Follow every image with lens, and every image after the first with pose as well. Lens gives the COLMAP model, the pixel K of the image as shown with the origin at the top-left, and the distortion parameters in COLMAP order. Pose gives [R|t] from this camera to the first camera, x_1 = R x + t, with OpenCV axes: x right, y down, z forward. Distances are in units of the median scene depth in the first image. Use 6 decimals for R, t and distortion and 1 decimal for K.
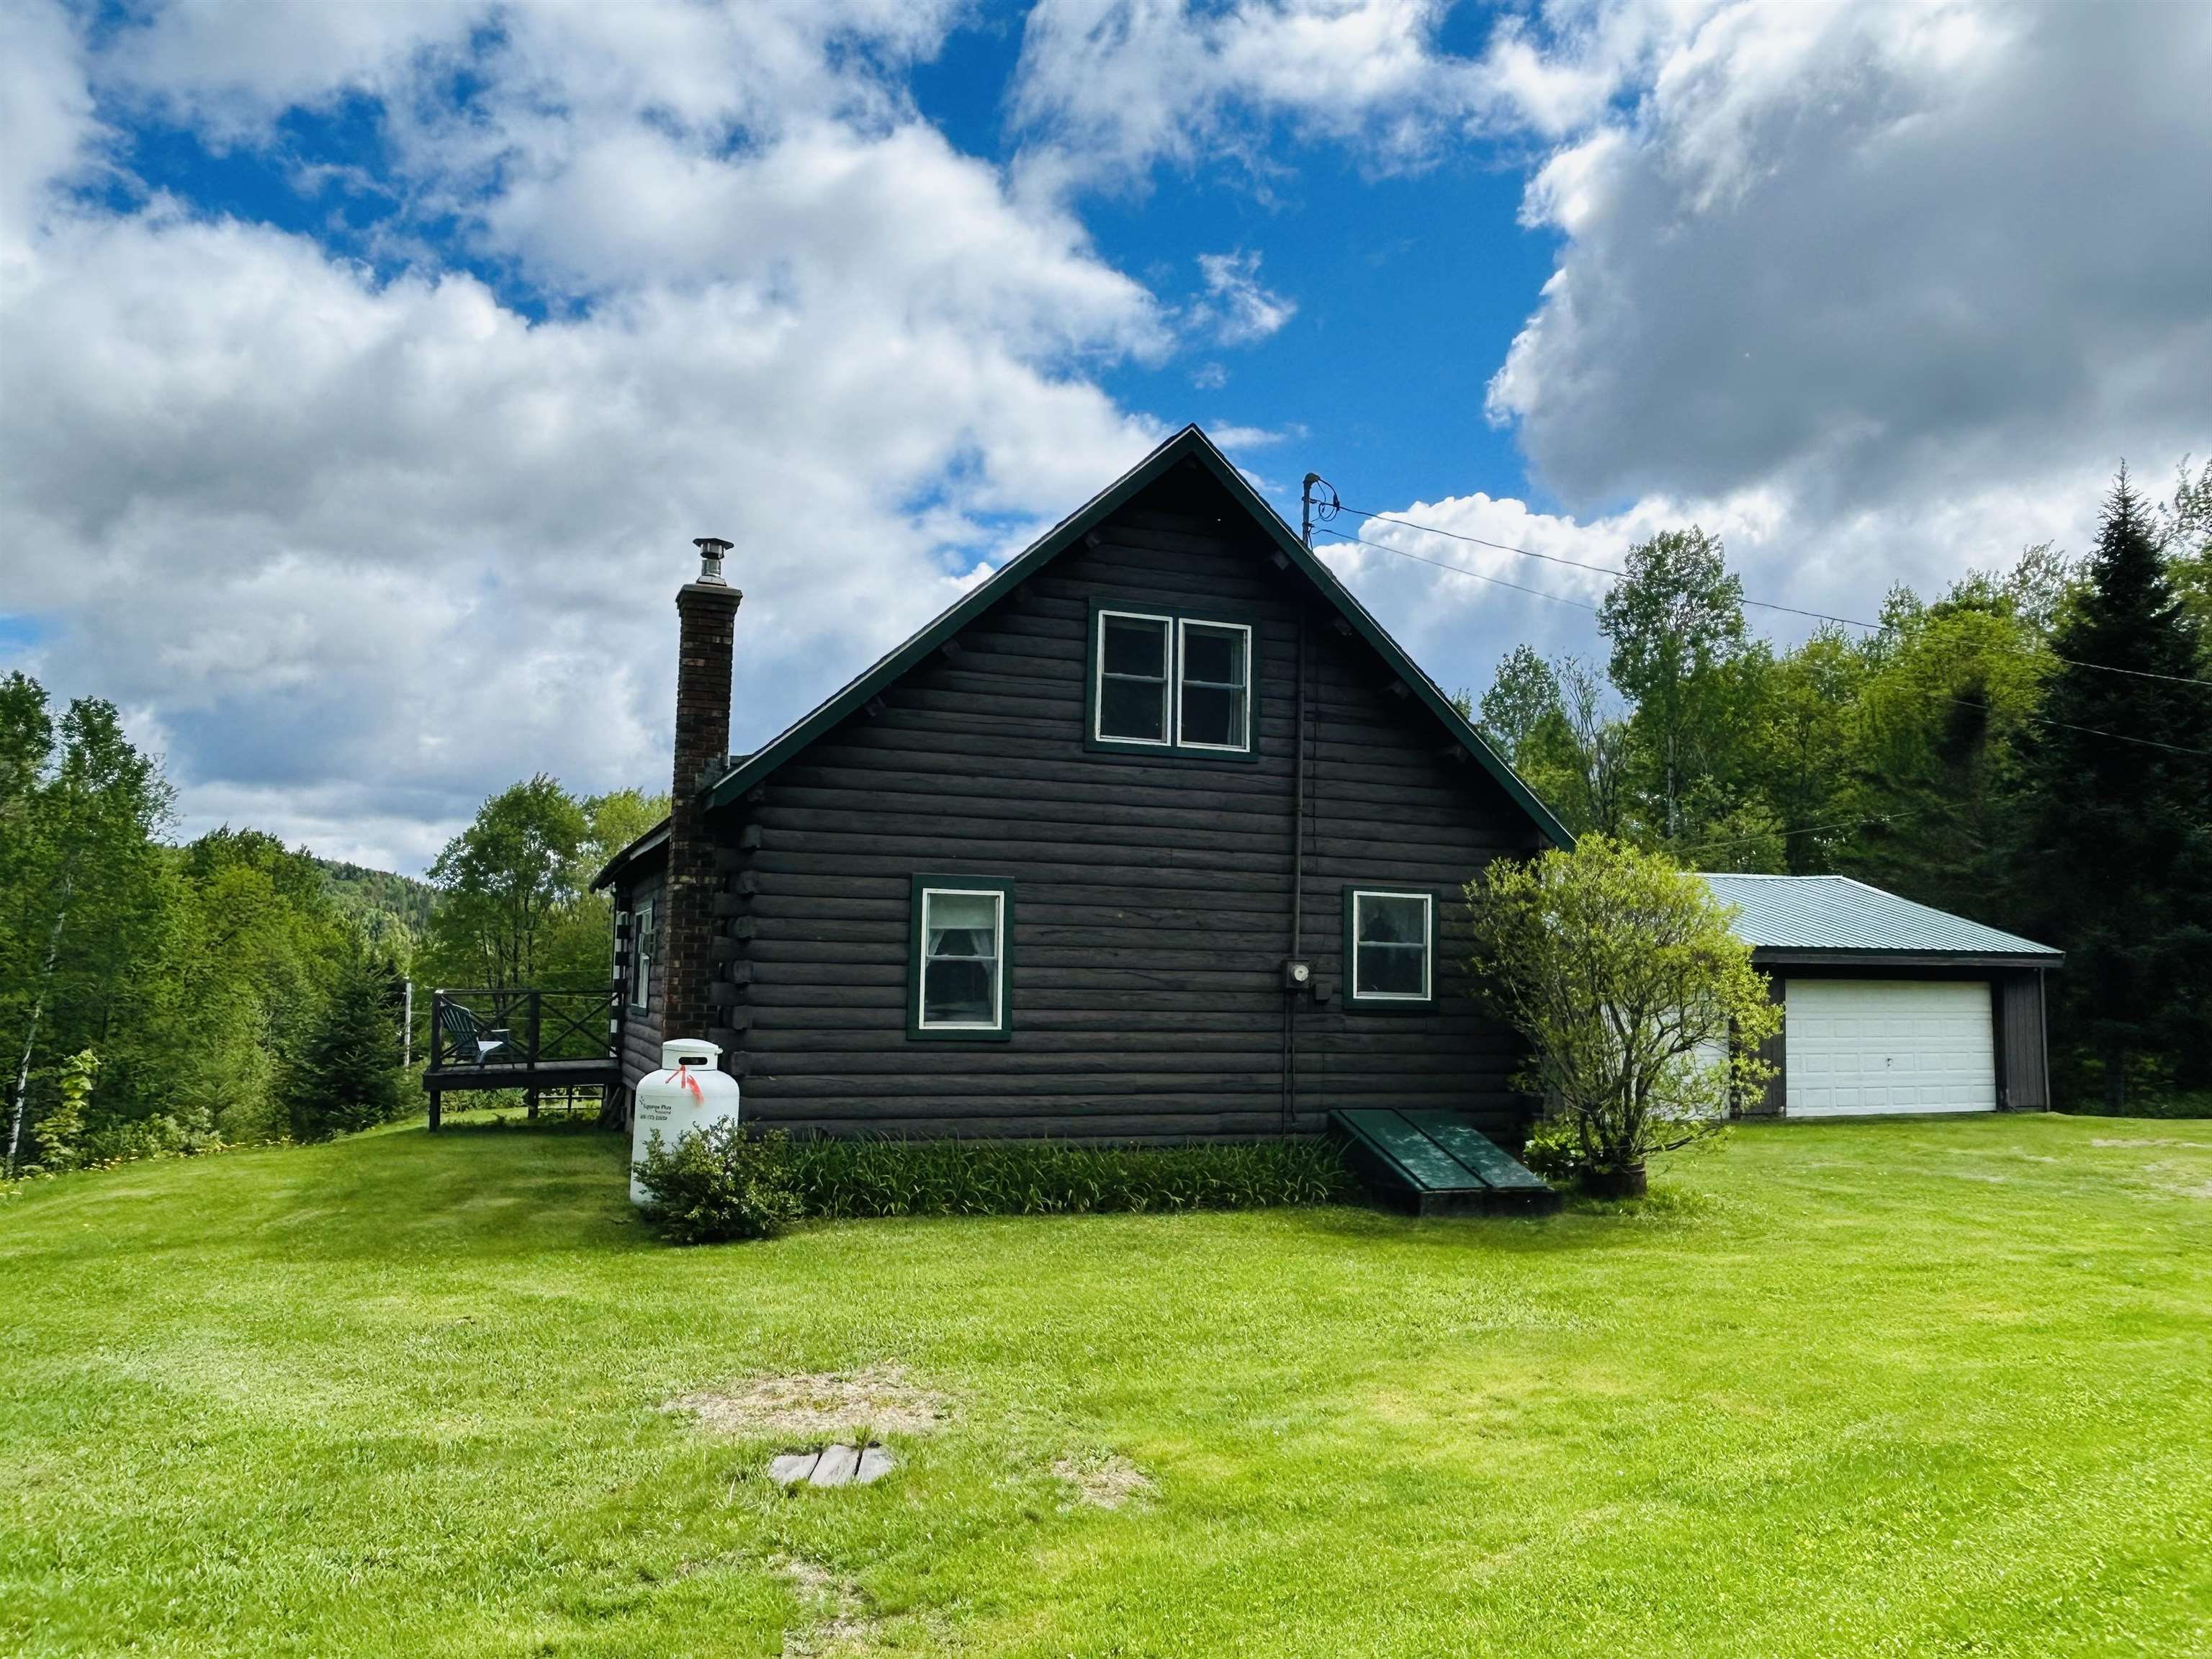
lens RADIAL K [[1624.9, 0, 1102.4], [0, 1624.9, 825.6], [0, 0, 1]] dist [0.002519, -0.000707]
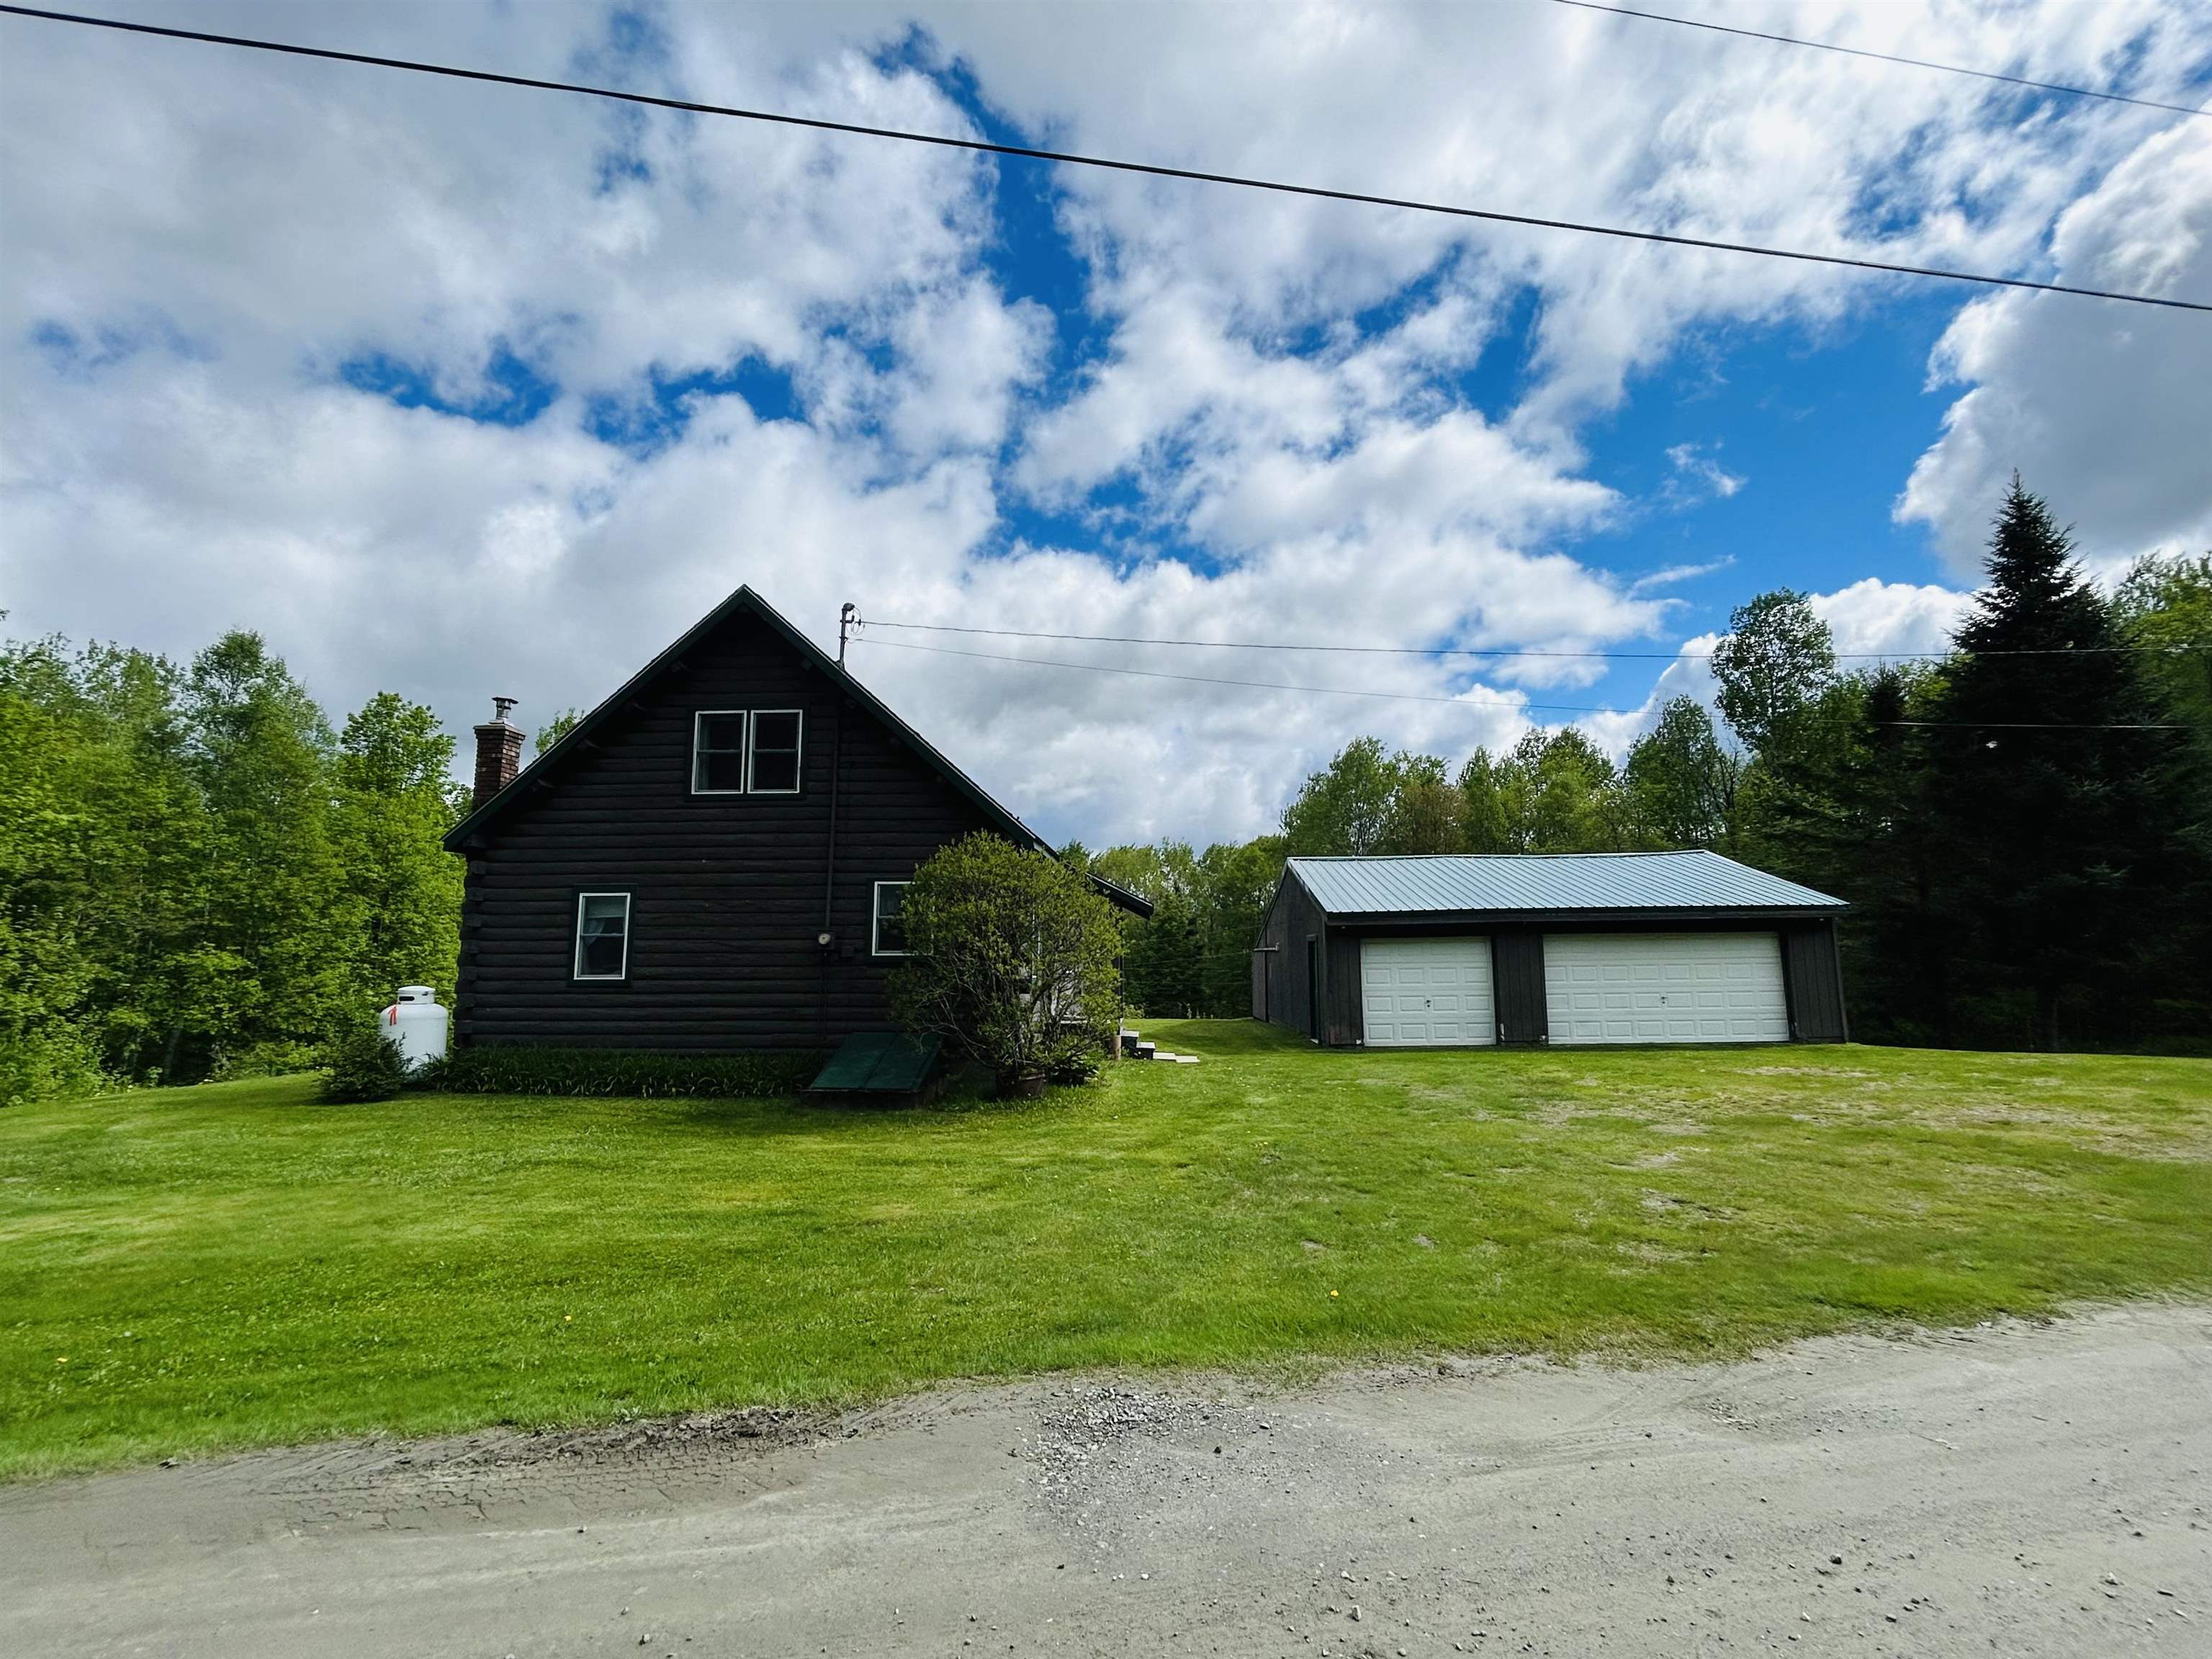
lens RADIAL K [[990.3, 0, 1103.6], [0, 990.3, 831.4], [0, 0, 1]] dist [-0.004370, -0.000086]
pose [[0.915579, -0.071507, -0.395730, 0.722052], [0.059633, 0.997326, -0.042244, 0.046828], [0.397693, 0.015079, 0.917395, 0.275475]]
